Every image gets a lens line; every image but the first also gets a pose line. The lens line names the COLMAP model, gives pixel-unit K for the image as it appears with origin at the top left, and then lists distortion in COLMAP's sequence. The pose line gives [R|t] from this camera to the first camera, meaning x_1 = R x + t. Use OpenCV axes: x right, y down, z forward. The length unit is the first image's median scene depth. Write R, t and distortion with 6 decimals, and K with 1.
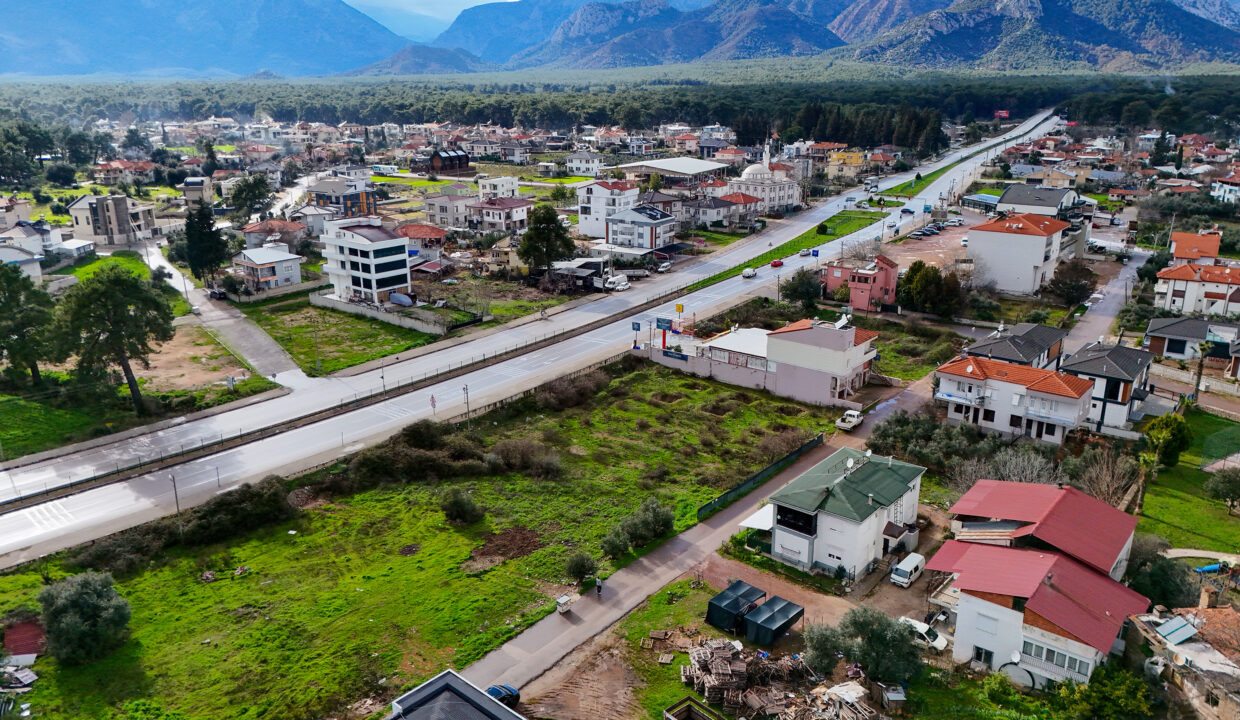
lens RADIAL K [[900.8, 0, 620.0], [0, 900.8, 360.0], [0, 0, 1]] dist [0.096922, -0.113702]
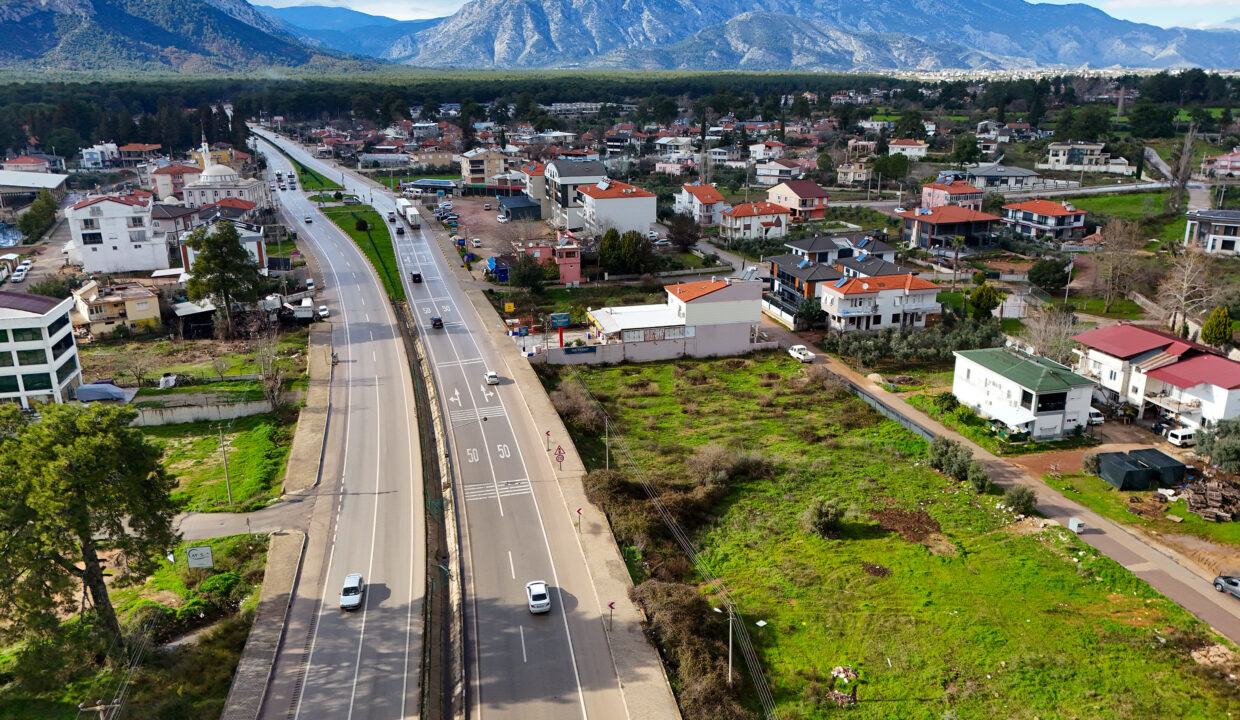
lens RADIAL K [[900.1, 0, 606.6], [0, 900.1, 358.3], [0, 0, 1]] dist [0.090843, -0.071643]
pose [[0.609159, -0.237938, 0.756512, -0.697539], [0.241589, 0.964266, 0.108748, -0.101428], [-0.755354, 0.116520, 0.644875, 0.420862]]
